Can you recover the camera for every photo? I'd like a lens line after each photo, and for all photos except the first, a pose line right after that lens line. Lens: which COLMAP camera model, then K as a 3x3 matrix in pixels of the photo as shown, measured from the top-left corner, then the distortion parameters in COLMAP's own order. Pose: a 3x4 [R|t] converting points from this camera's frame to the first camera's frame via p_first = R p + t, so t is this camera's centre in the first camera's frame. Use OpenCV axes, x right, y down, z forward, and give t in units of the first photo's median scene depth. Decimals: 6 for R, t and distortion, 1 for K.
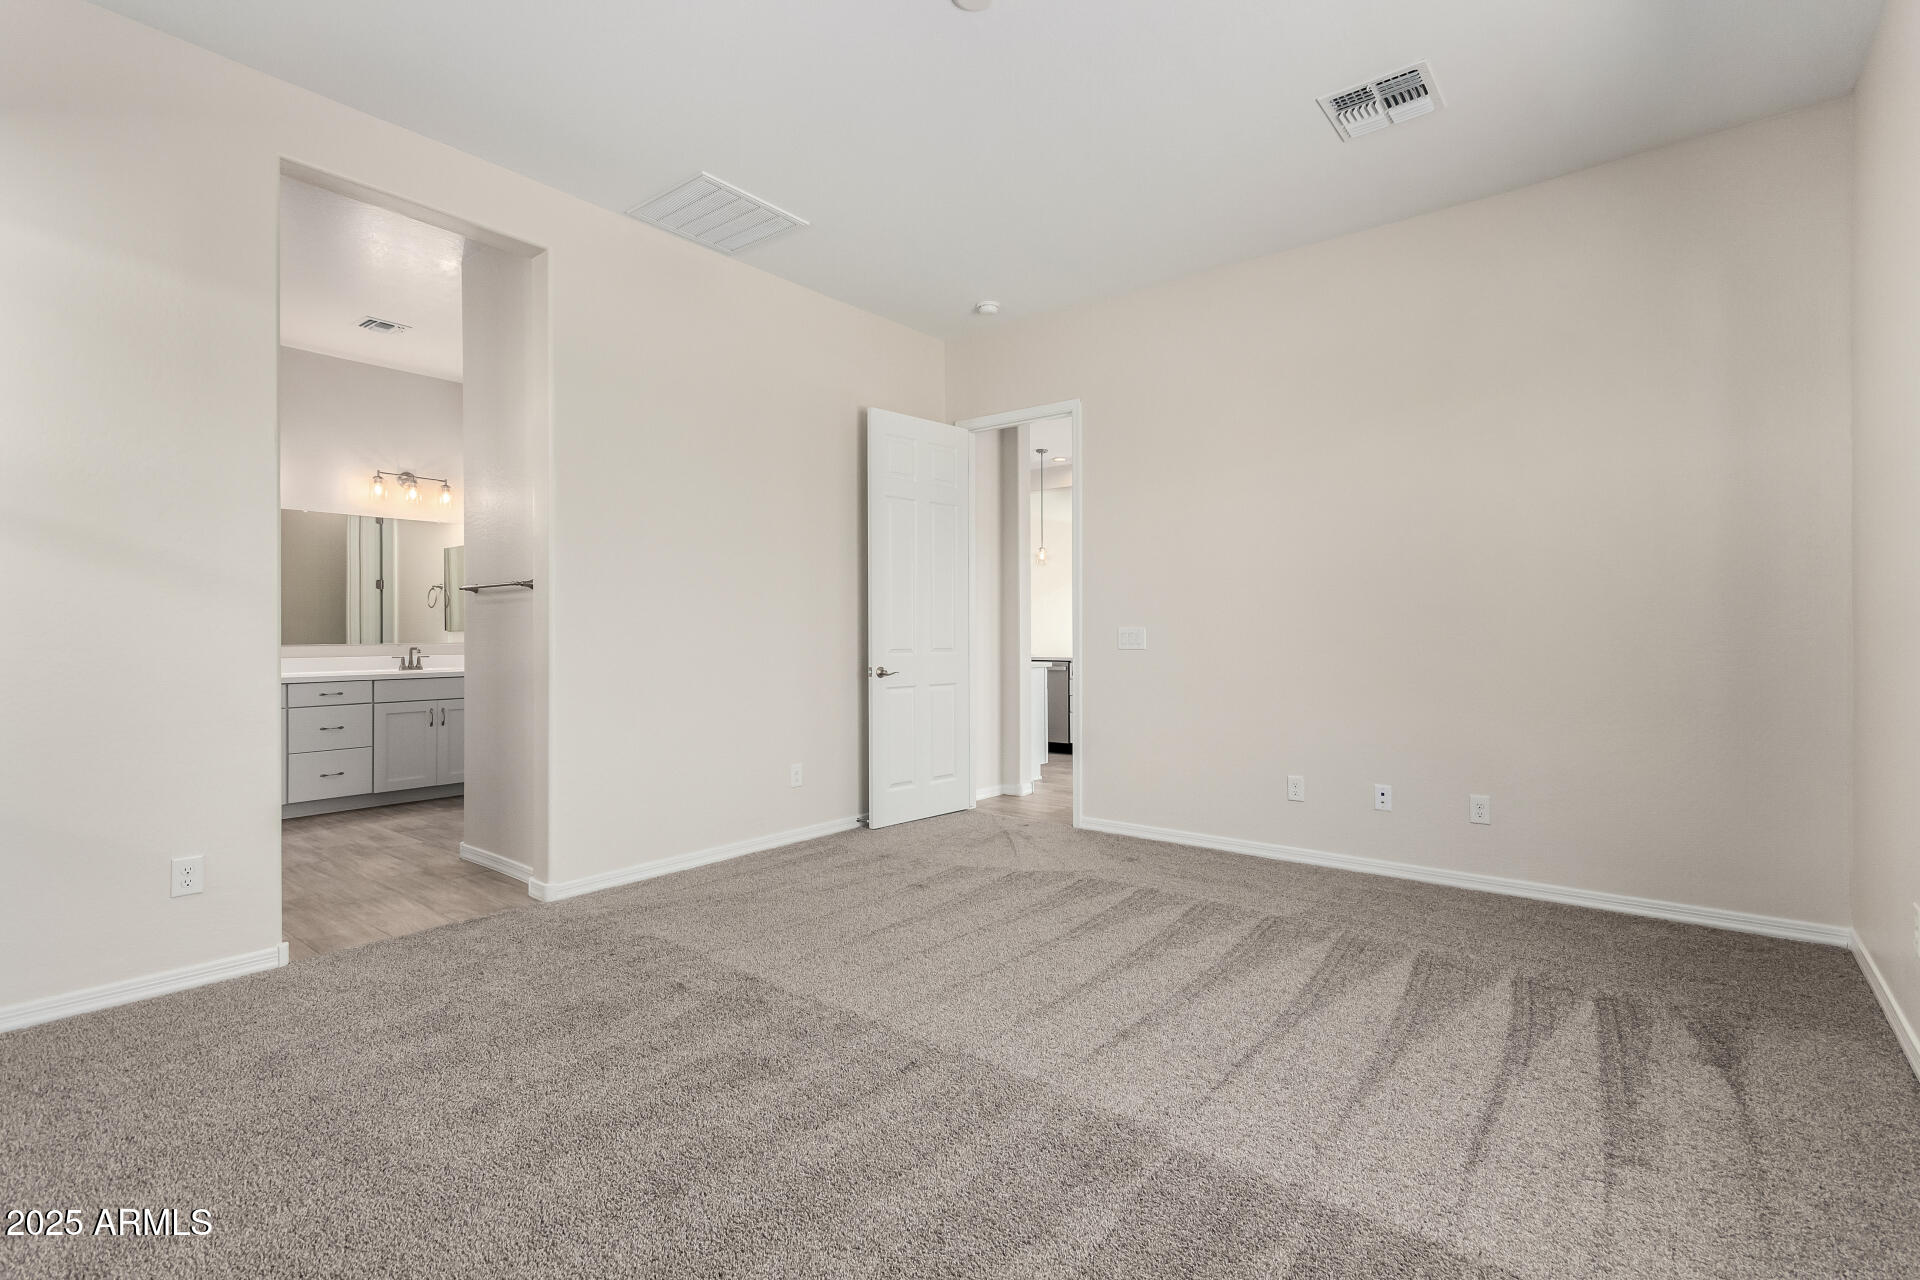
lens RADIAL K [[896.1, 0, 968.2], [0, 896.1, 638.2], [0, 0, 1]] dist [0.003270, 0.000128]
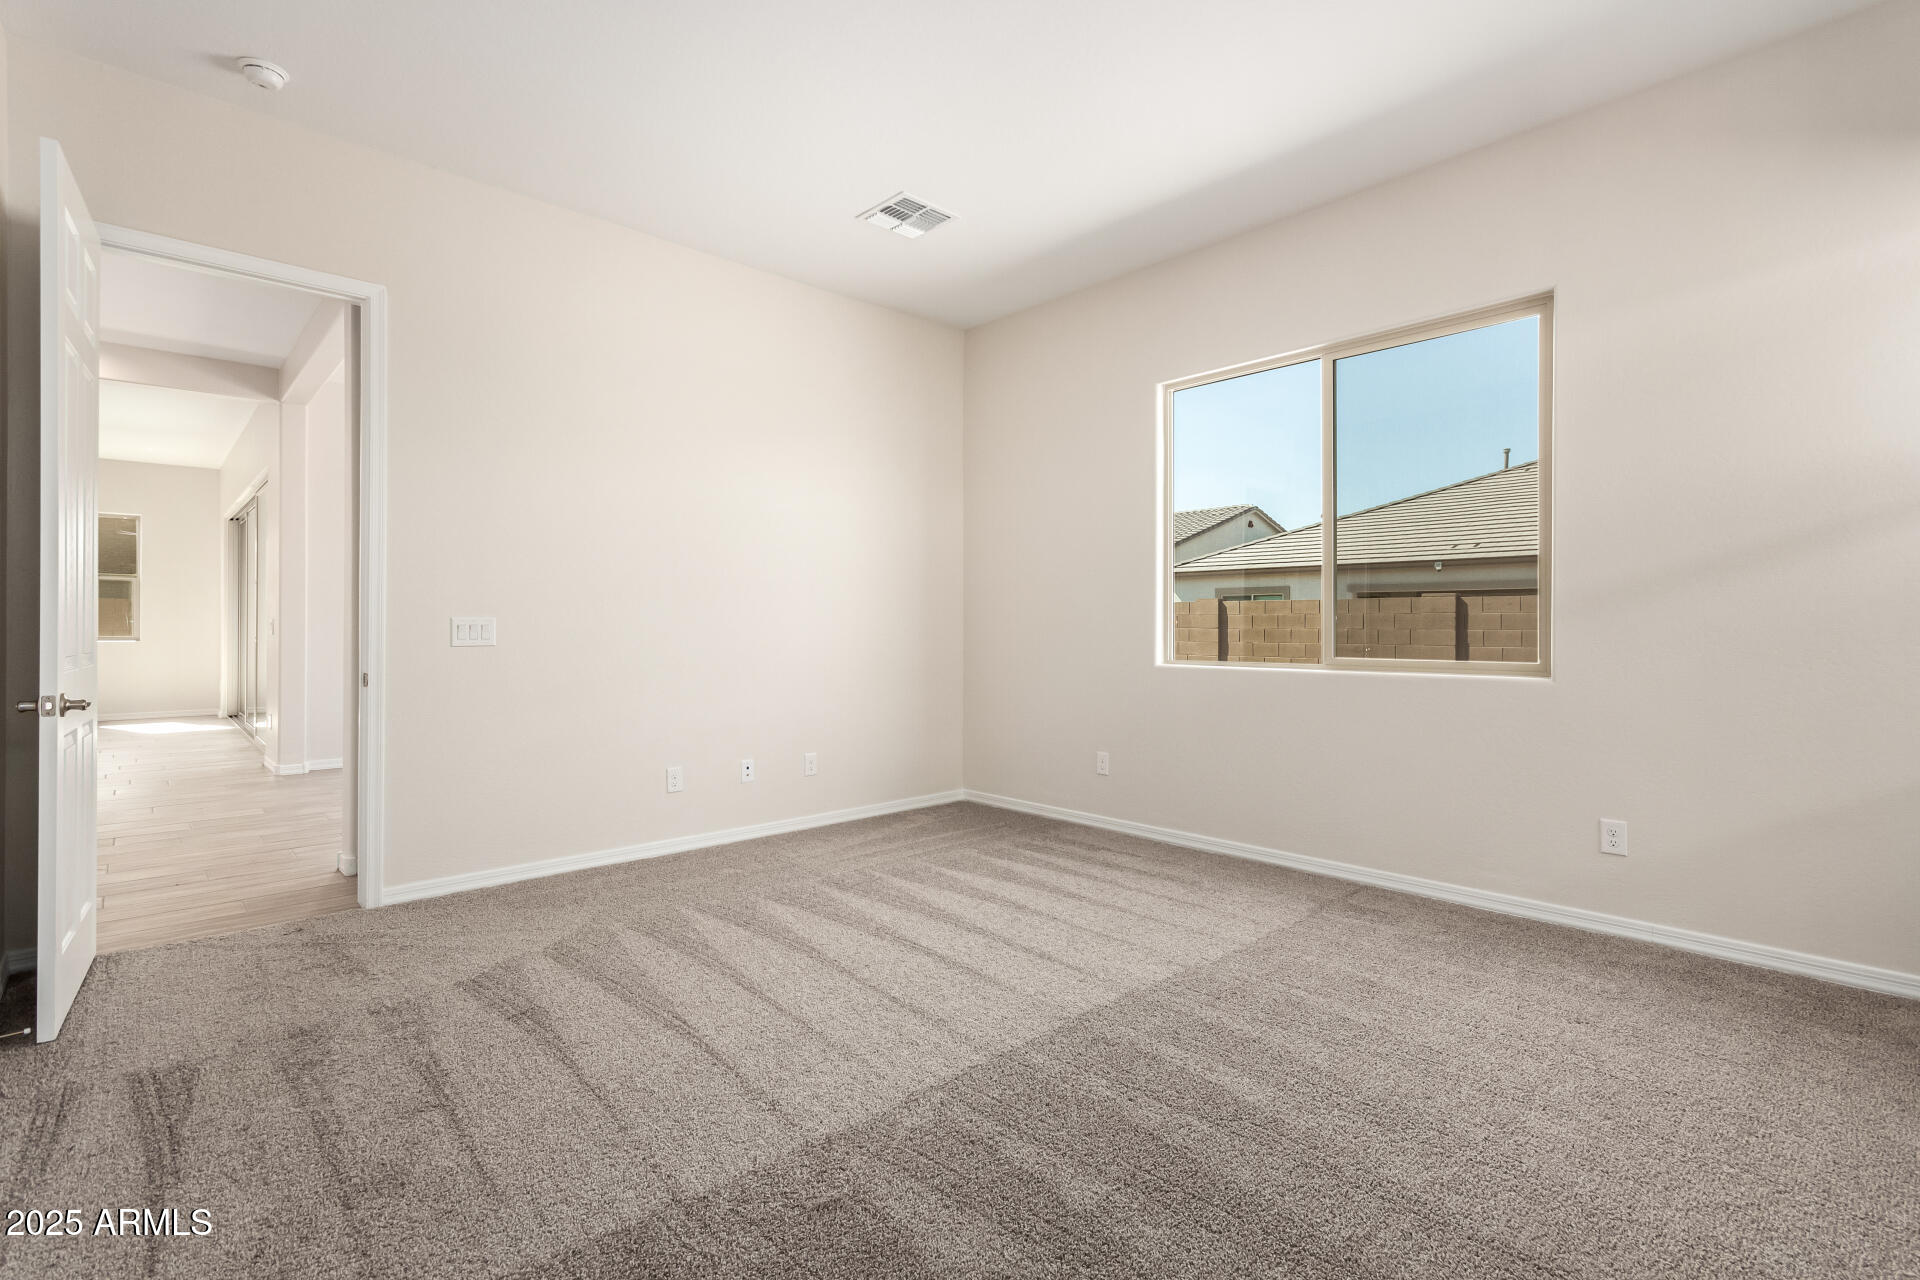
lens RADIAL K [[896.1, 0, 966.3], [0, 896.1, 633.2], [0, 0, 1]] dist [0.003270, 0.000128]
pose [[0.133219, -0.002416, 0.991084, -0.687070], [0.000131, 0.999997, 0.002420, 0.000097], [-0.991087, -0.000193, 0.133219, 0.625124]]
